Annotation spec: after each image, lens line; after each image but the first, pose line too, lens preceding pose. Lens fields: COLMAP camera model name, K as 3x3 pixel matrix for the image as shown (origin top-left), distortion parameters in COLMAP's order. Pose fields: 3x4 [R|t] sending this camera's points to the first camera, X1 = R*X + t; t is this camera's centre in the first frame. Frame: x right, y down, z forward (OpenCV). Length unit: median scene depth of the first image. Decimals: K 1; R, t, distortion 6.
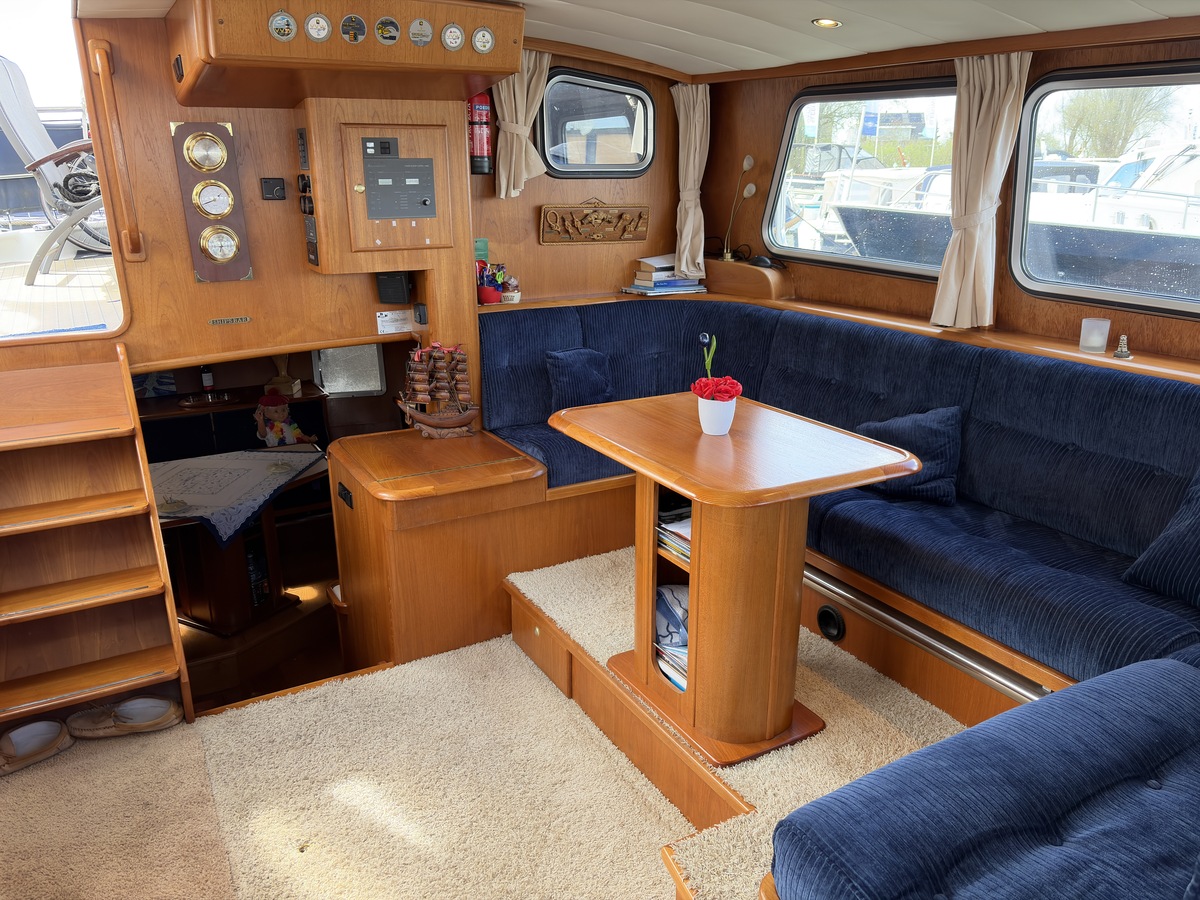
lens RADIAL K [[900.9, 0, 603.9], [0, 900.9, 451.1], [0, 0, 1]] dist [0.011544, -0.017049]
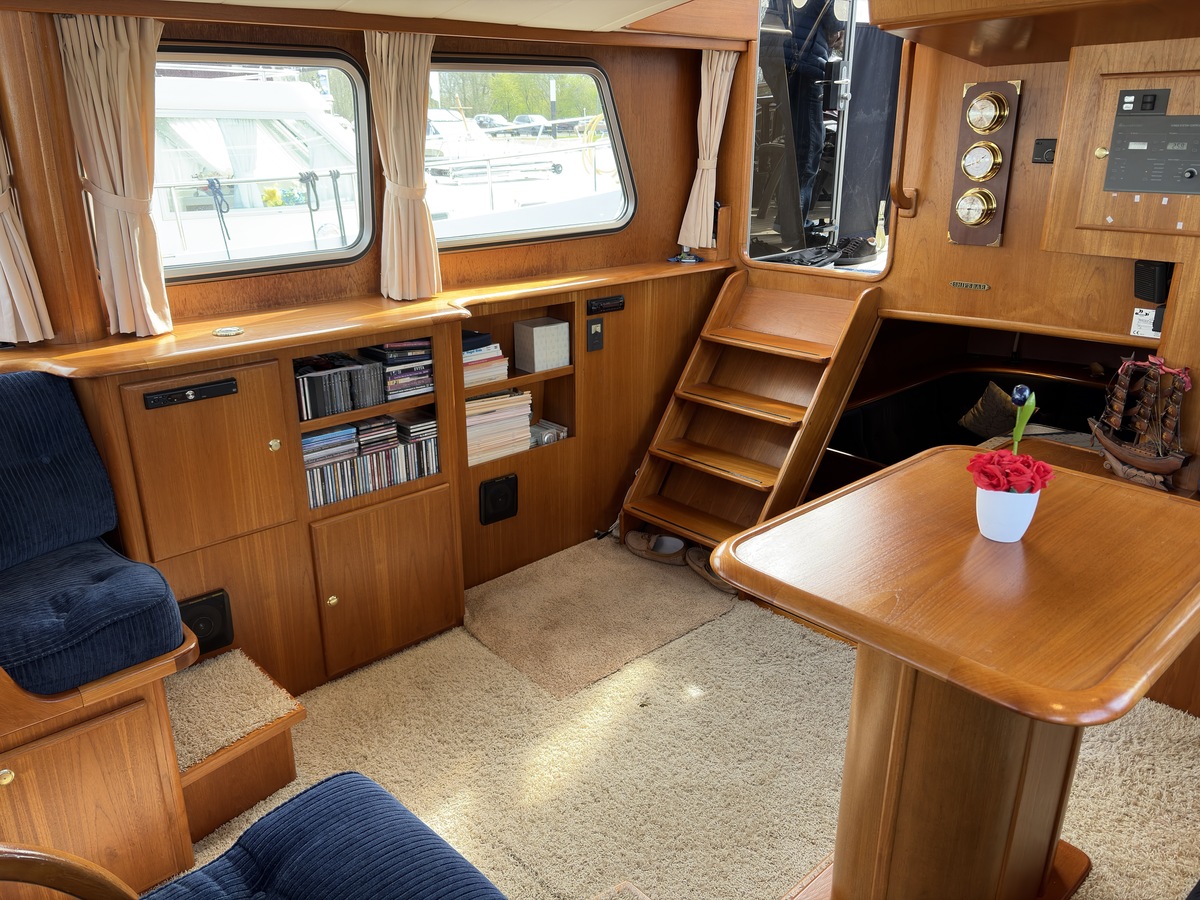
lens RADIAL K [[900.9, 0, 604.9], [0, 900.9, 447.1], [0, 0, 1]] dist [0.011544, -0.017049]
pose [[0.225773, 0.320610, -0.919911, 0.470564], [-0.281898, 0.925394, 0.253335, -0.121310], [0.932502, 0.202124, 0.299308, 0.376674]]
